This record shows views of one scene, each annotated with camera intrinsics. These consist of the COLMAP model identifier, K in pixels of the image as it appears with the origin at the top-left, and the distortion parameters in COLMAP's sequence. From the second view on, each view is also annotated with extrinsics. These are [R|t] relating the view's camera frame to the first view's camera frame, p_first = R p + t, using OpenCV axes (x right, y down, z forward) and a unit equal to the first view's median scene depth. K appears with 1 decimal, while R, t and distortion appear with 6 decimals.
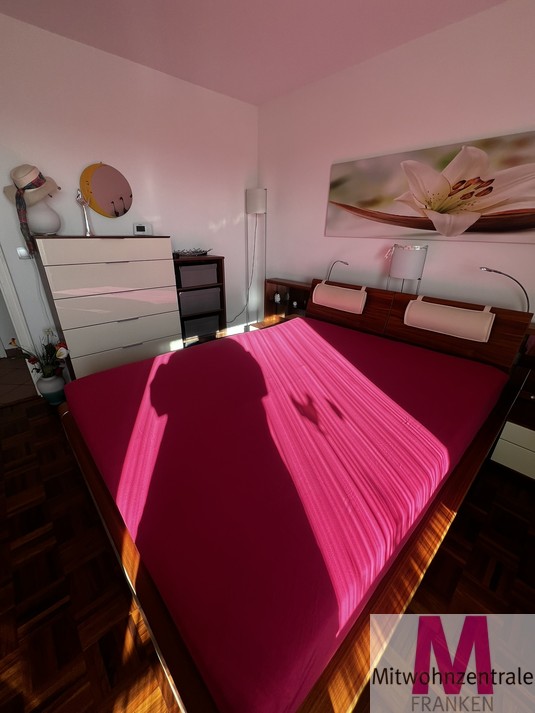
lens RADIAL K [[286.1, 0, 267.5], [0, 286.1, 356.5], [0, 0, 1]] dist [-0.012096, -0.000055]
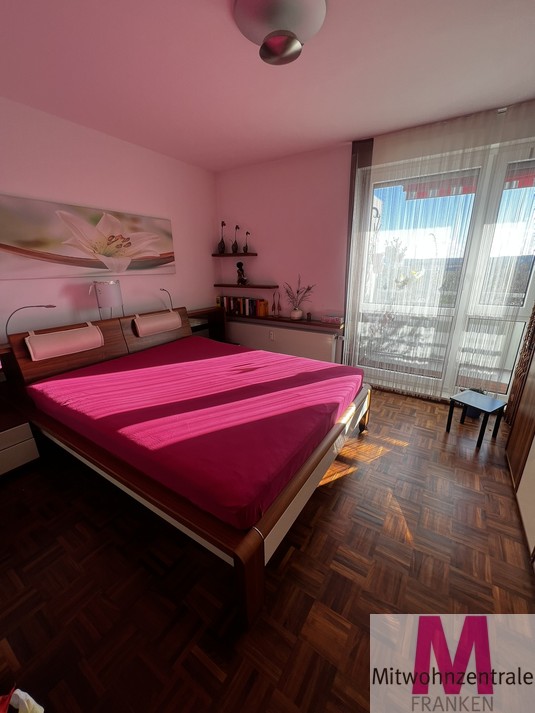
lens RADIAL K [[286.1, 0, 267.5], [0, 286.1, 356.5], [0, 0, 1]] dist [-0.012096, -0.000055]
pose [[-0.251817, -0.313465, 0.915602, -0.977475], [0.382636, 0.836753, 0.391706, -0.347777], [-0.888919, 0.448981, -0.090766, 0.661380]]
